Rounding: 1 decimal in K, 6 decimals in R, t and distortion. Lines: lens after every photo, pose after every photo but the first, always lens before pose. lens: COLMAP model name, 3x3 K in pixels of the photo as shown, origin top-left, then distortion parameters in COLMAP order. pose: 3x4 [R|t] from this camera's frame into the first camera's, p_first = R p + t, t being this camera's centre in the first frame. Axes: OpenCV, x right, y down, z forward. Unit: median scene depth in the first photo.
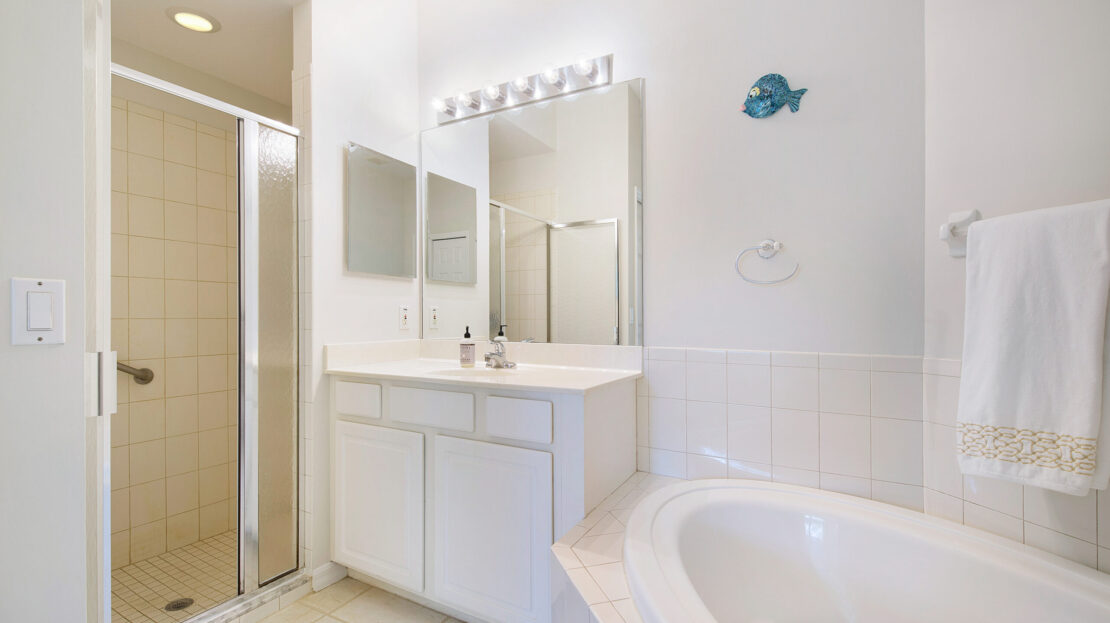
lens RADIAL K [[482.0, 0, 558.2], [0, 482.0, 313.9], [0, 0, 1]] dist [-0.001340, -0.013837]
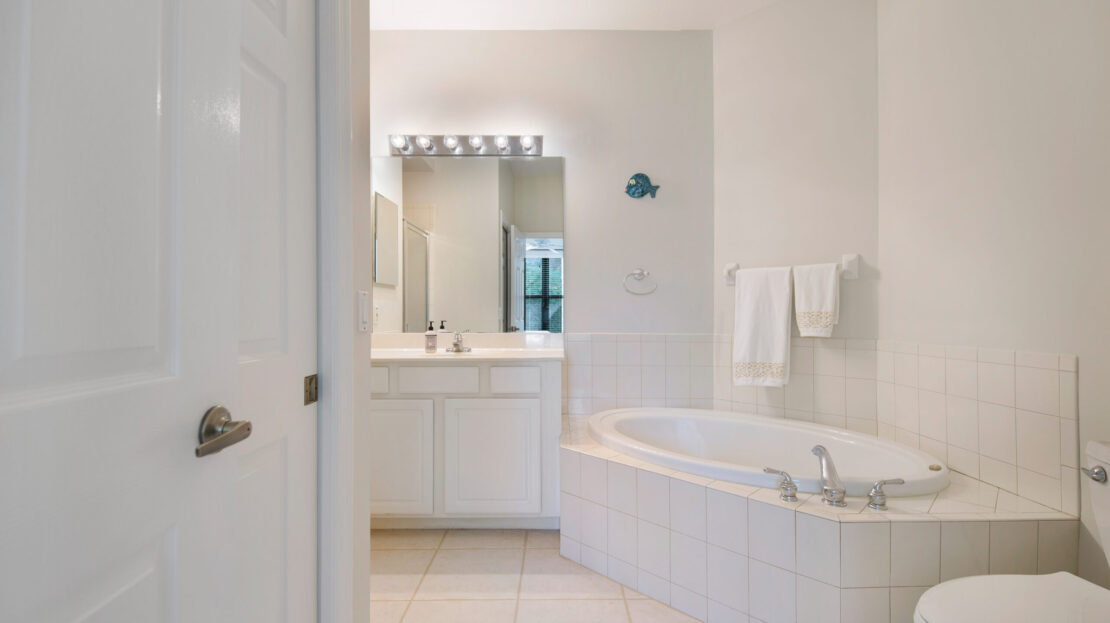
lens RADIAL K [[482.0, 0, 558.2], [0, 482.0, 313.9], [0, 0, 1]] dist [-0.001340, -0.013837]
pose [[0.878962, -0.000948, 0.476891, -0.672241], [-0.002824, 0.999970, 0.007193, -0.005991], [-0.476883, -0.007669, 0.878933, -0.399591]]
